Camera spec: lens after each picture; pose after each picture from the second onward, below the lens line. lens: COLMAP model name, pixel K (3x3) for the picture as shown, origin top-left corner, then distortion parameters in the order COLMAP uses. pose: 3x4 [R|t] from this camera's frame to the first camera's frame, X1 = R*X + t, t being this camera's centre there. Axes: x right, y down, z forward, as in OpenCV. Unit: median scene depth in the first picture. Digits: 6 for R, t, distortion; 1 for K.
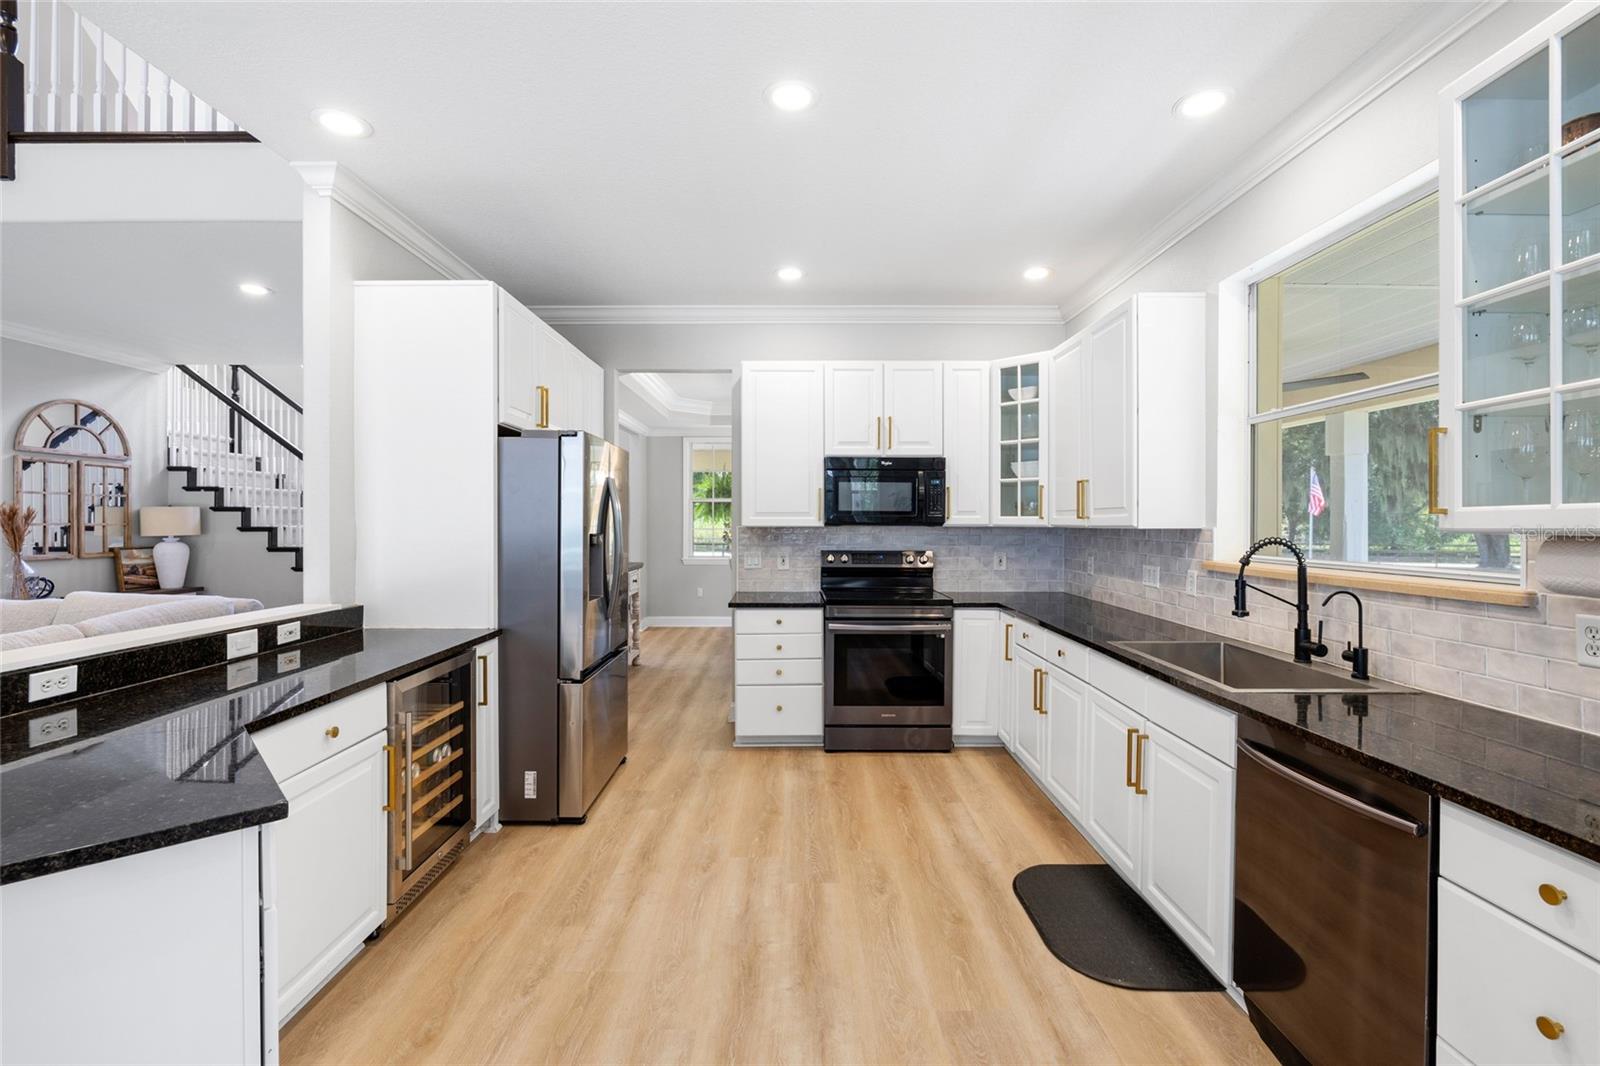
lens RADIAL K [[708.4, 0, 799.0], [0, 708.4, 518.2], [0, 0, 1]] dist [-0.009592, 0.001371]
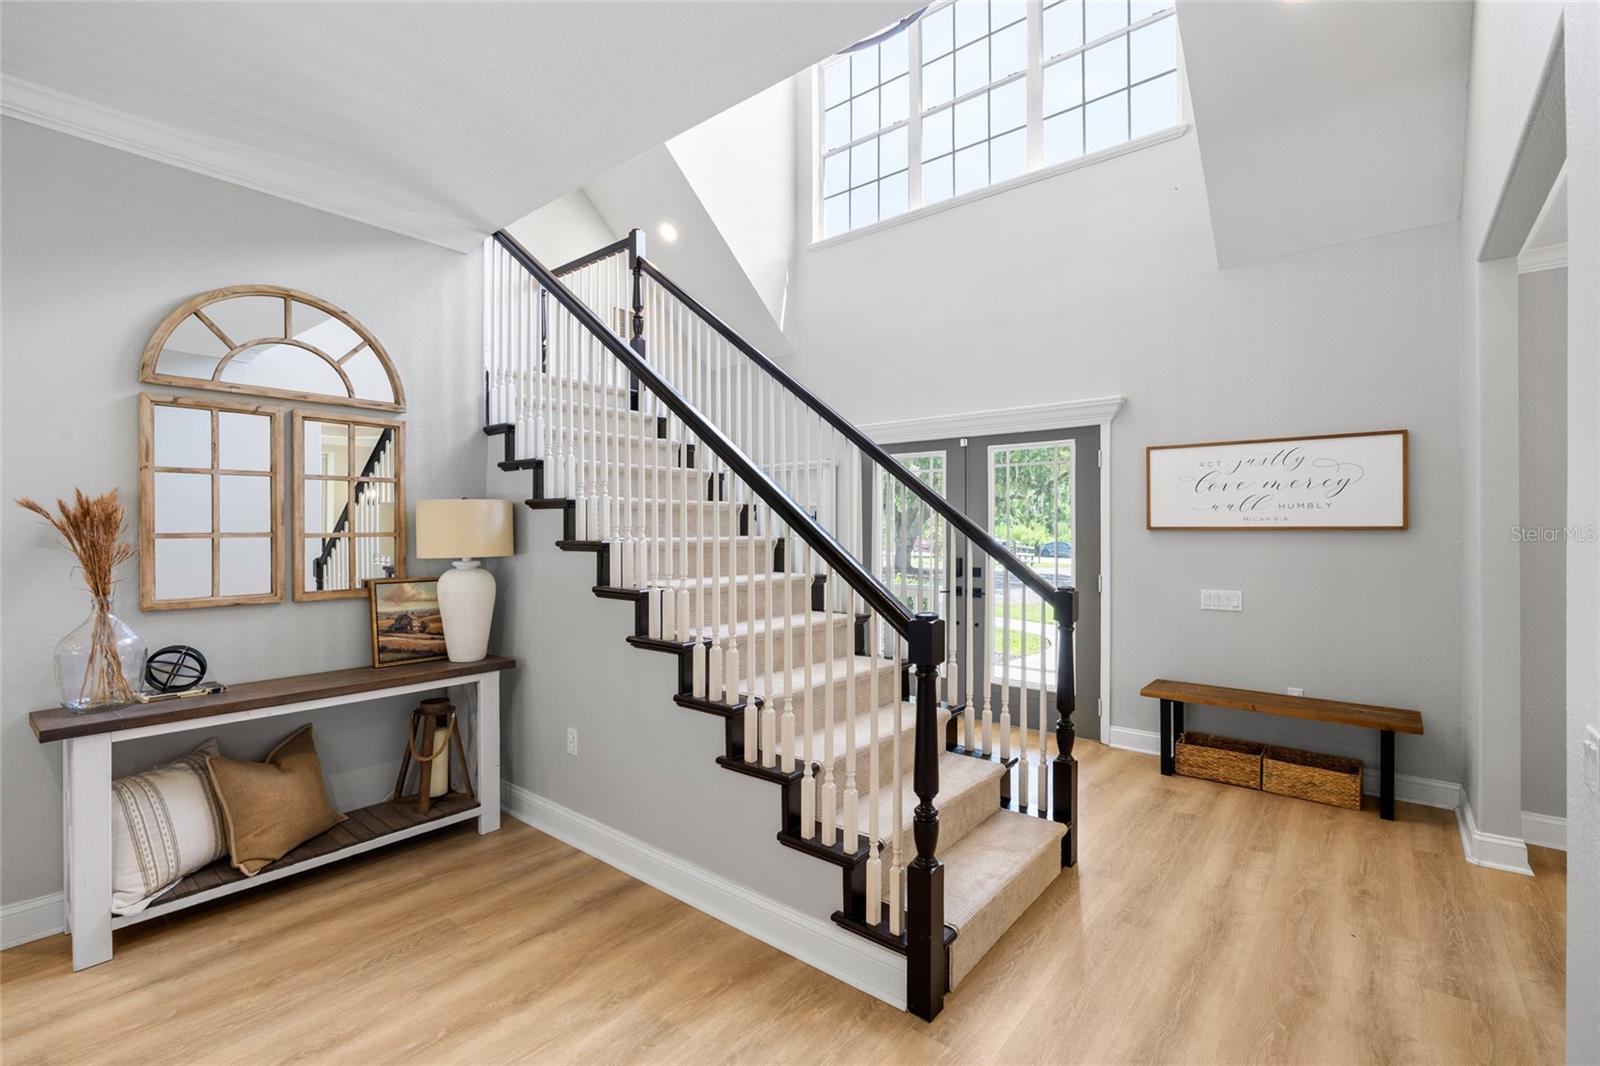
lens RADIAL K [[708.4, 0, 802.4], [0, 708.4, 526.6], [0, 0, 1]] dist [-0.009592, 0.001371]
pose [[0.768664, -0.003630, -0.639643, -0.545980], [0.004988, 0.999988, 0.000319, 0.005453], [0.639633, -0.003436, 0.768672, 1.109802]]
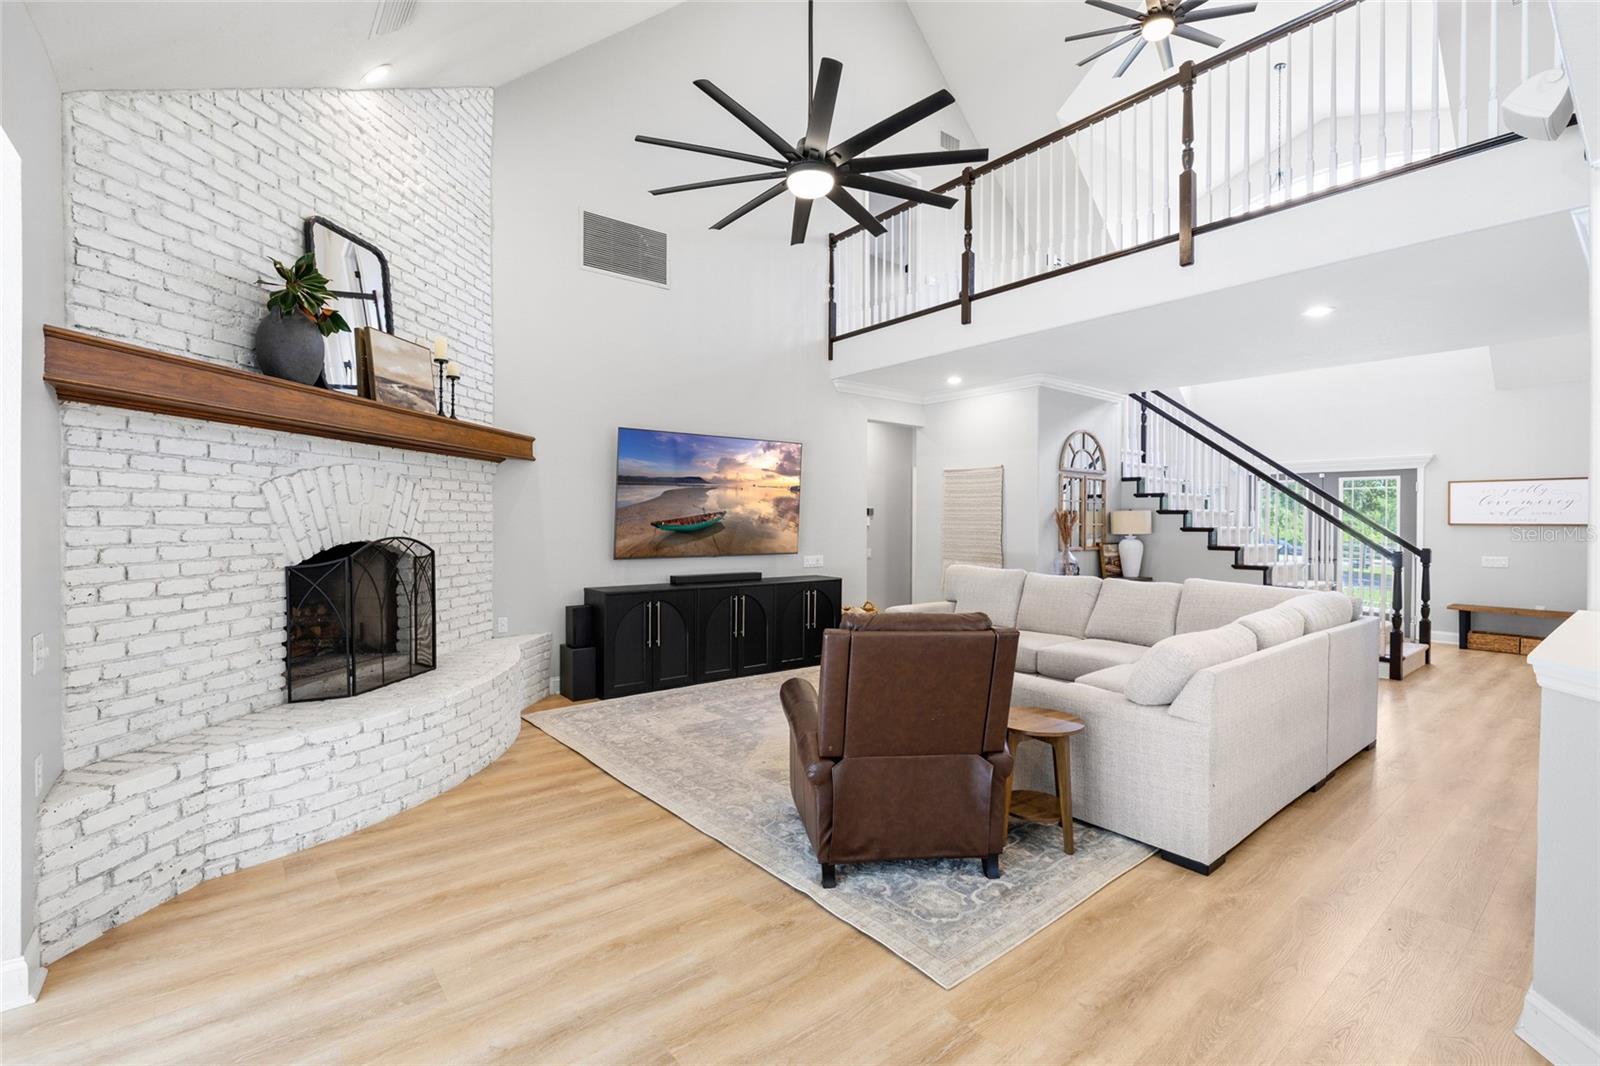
lens RADIAL K [[708.4, 0, 802.2], [0, 708.4, 518.5], [0, 0, 1]] dist [-0.009592, 0.001371]
pose [[0.620337, 0.003031, -0.784329, -0.408643], [-0.002106, 0.999995, 0.002199, -0.004971], [0.784332, 0.000288, 0.620341, -0.319690]]
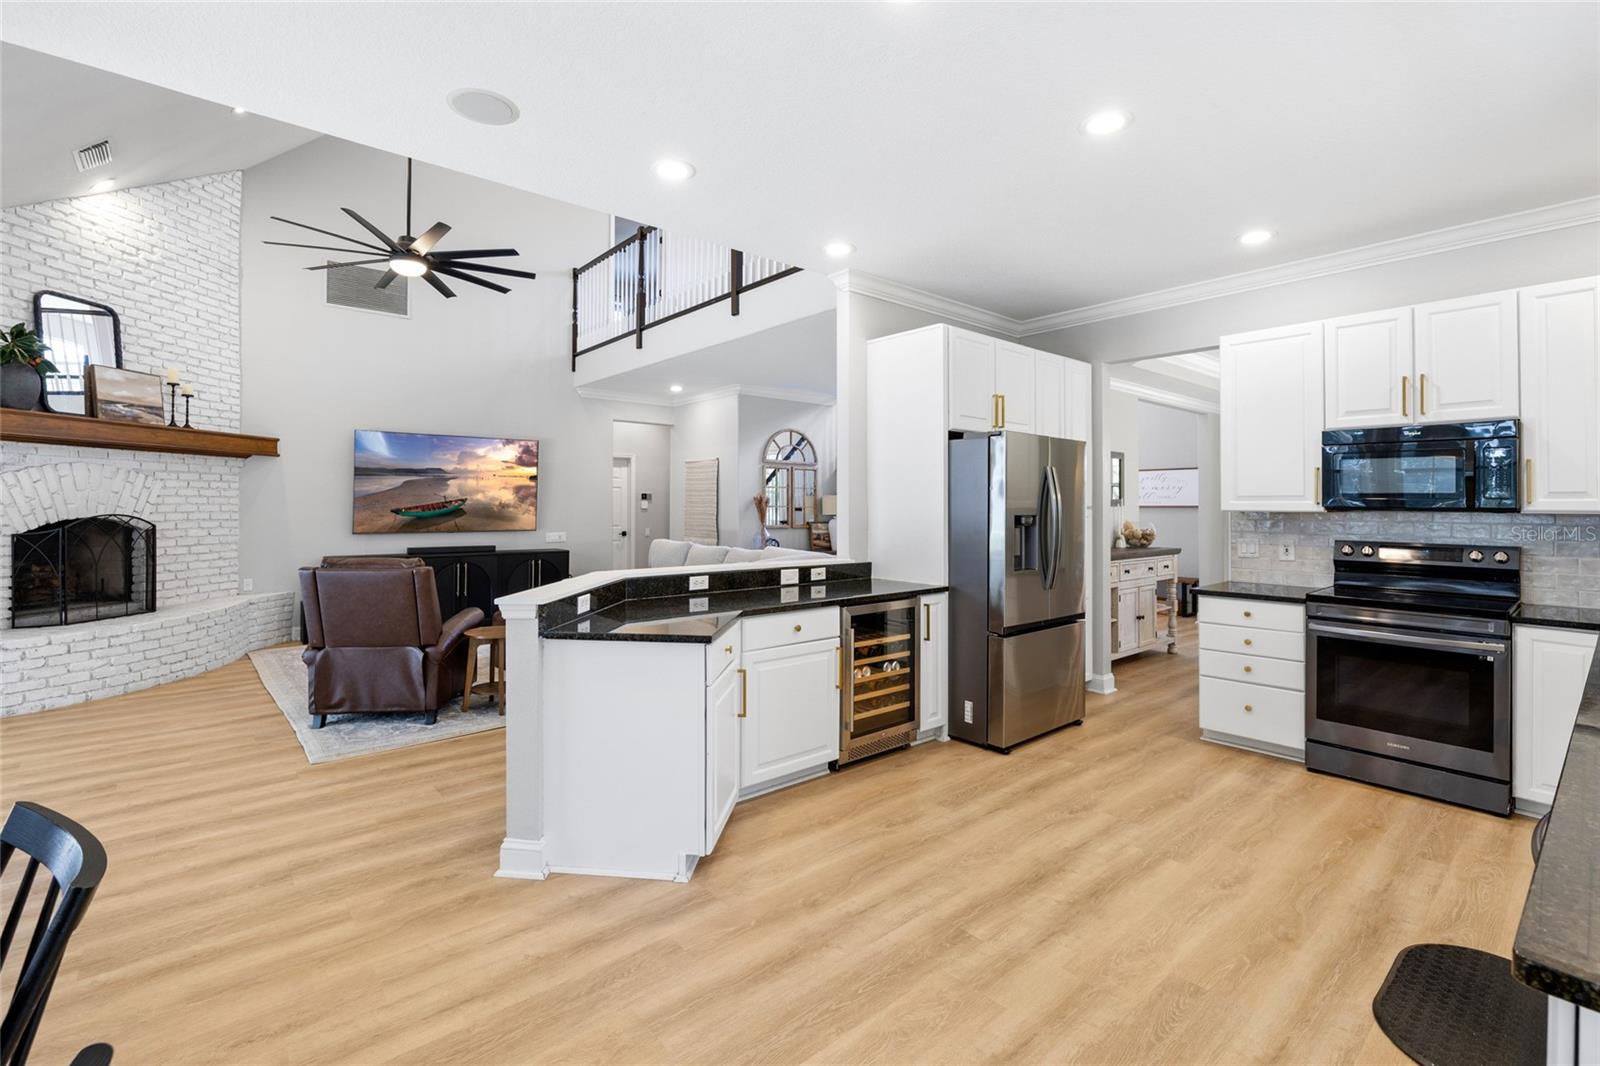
lens RADIAL K [[708.4, 0, 794.3], [0, 708.4, 495.0], [0, 0, 1]] dist [-0.009592, 0.001371]
pose [[0.642243, -0.008931, -0.766449, 0.288372], [-0.000384, 0.999928, -0.011973, 0.001414], [0.766501, 0.007984, 0.642193, -0.046564]]
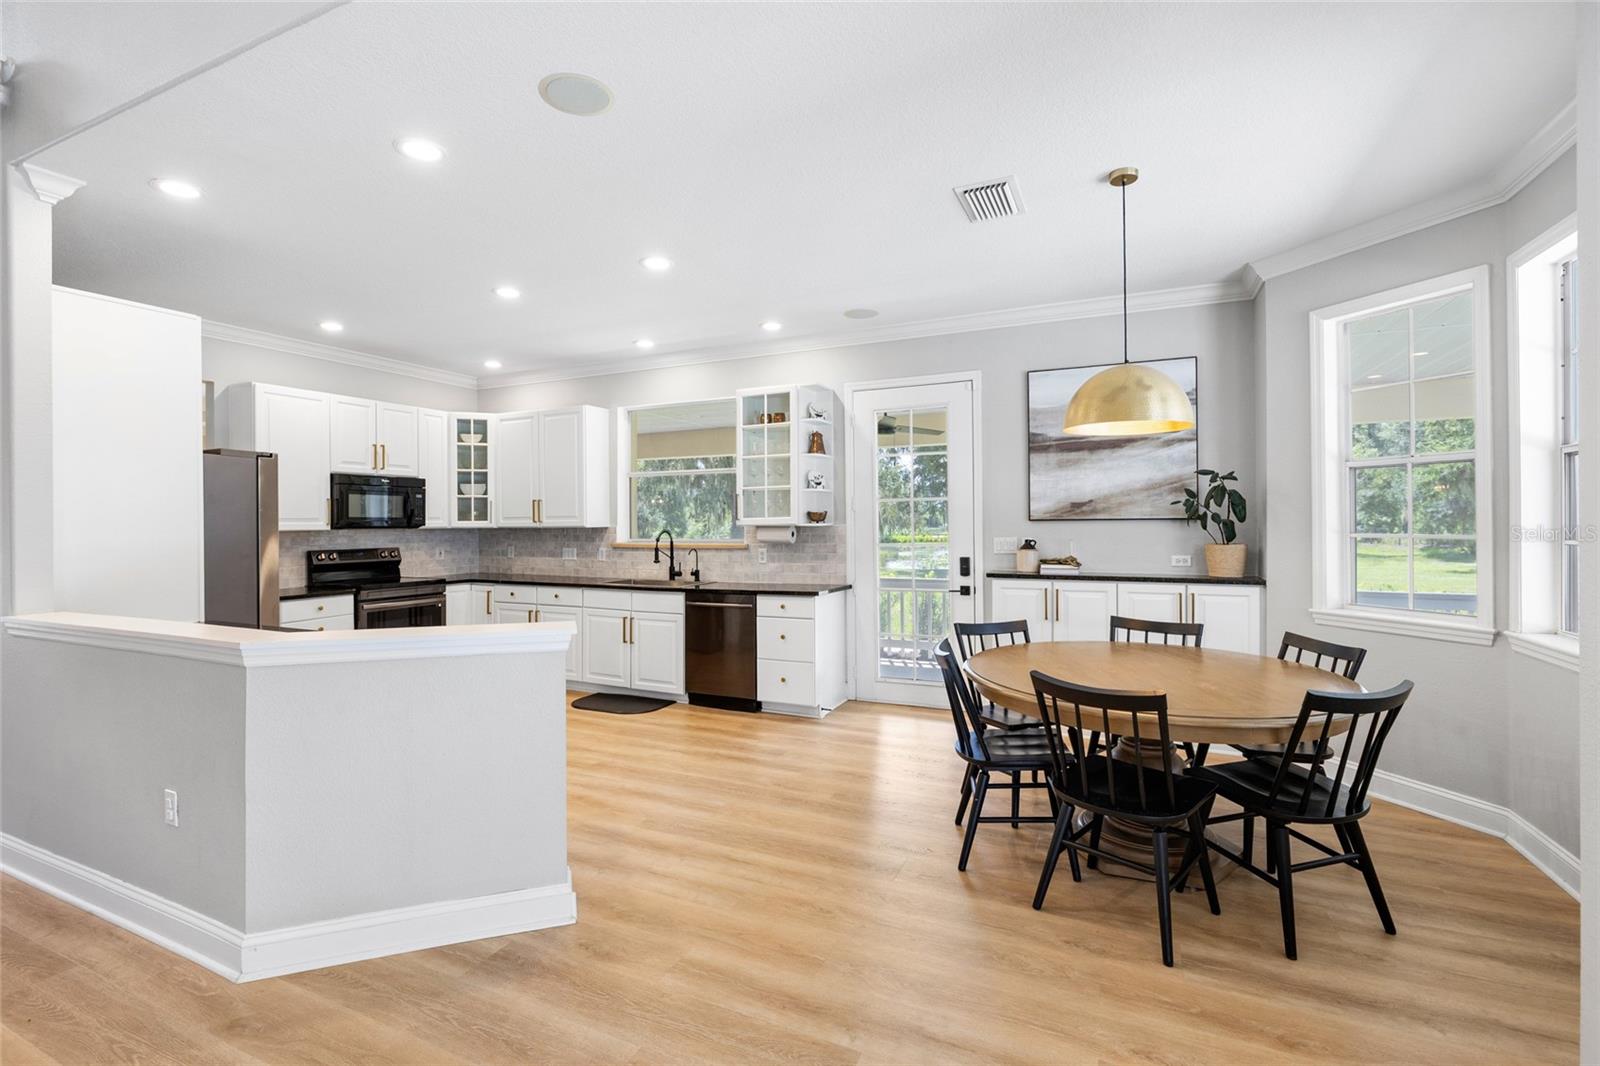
lens RADIAL K [[708.4, 0, 794.0], [0, 708.4, 523.1], [0, 0, 1]] dist [-0.009592, 0.001371]
pose [[0.431515, -0.006286, 0.902084, -0.743946], [0.004018, 0.999979, 0.005046, -0.003294], [-0.902097, 0.001447, 0.431531, -0.251318]]
